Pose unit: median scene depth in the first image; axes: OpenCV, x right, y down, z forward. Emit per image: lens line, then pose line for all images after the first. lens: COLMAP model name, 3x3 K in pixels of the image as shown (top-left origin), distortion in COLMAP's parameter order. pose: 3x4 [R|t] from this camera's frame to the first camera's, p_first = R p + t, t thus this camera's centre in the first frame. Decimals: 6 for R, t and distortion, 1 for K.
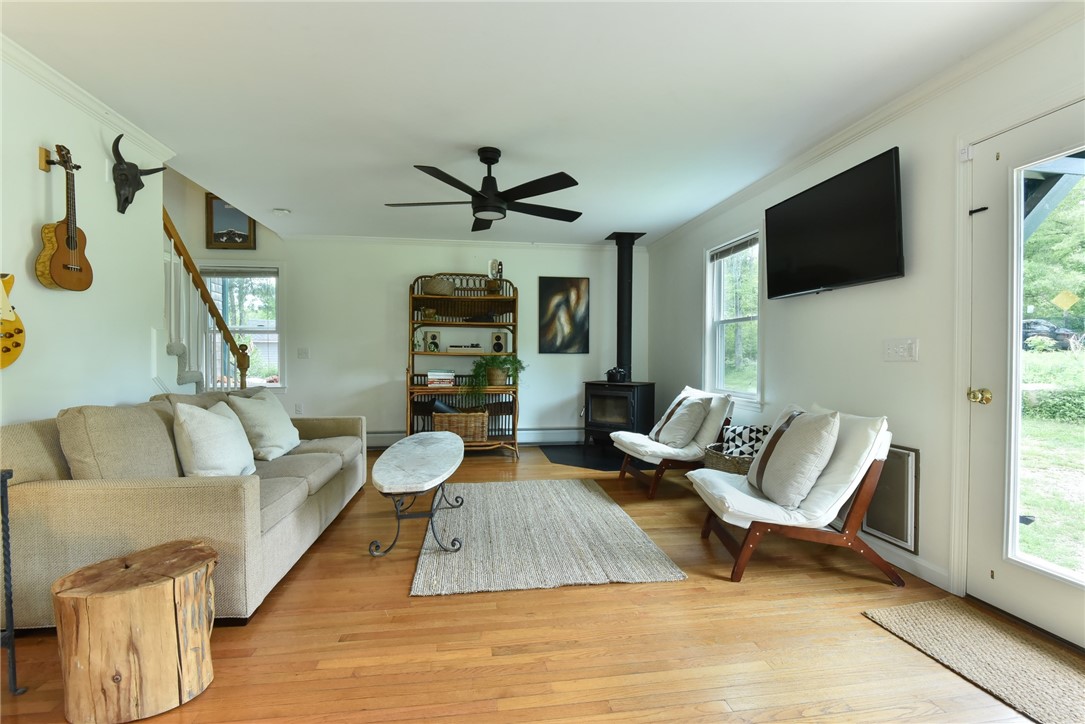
lens RADIAL K [[498.8, 0, 542.5], [0, 498.8, 362.0], [0, 0, 1]] dist [-0.013398, -0.001053]
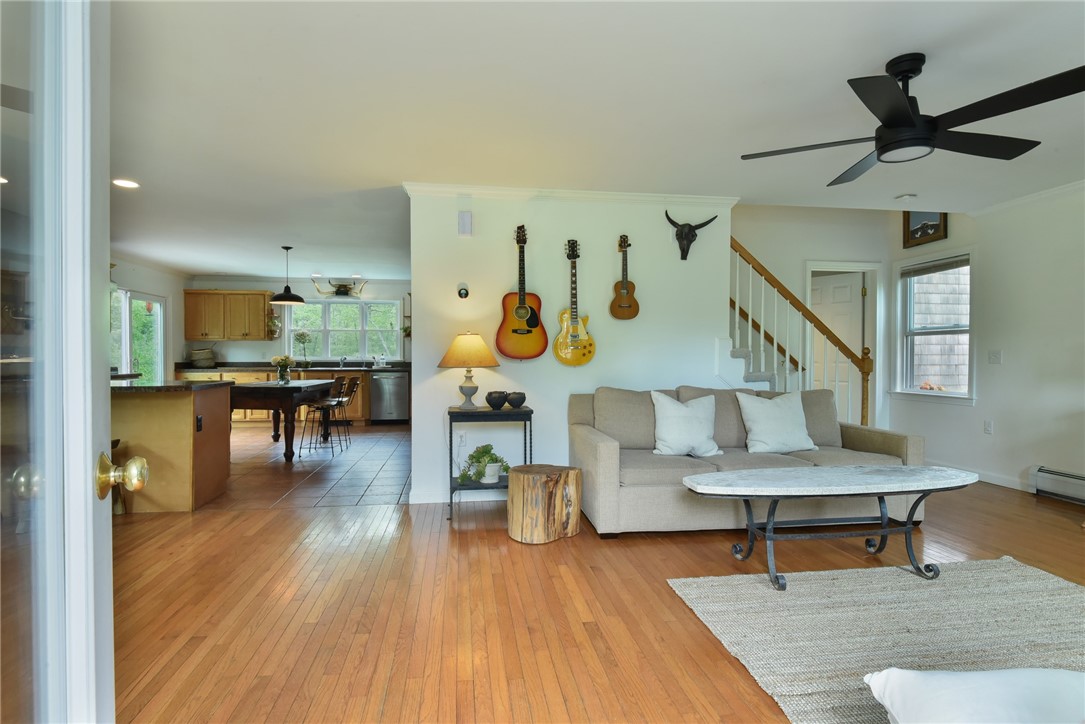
lens RADIAL K [[539.9, 0, 542.5], [0, 539.9, 362.0], [0, 0, 1]] dist [-0.013043, -0.000089]
pose [[0.004454, 0.011236, -0.999927, 0.453160], [-0.018341, 0.999770, 0.011152, -0.007289], [0.999822, 0.018290, 0.004659, 0.357966]]
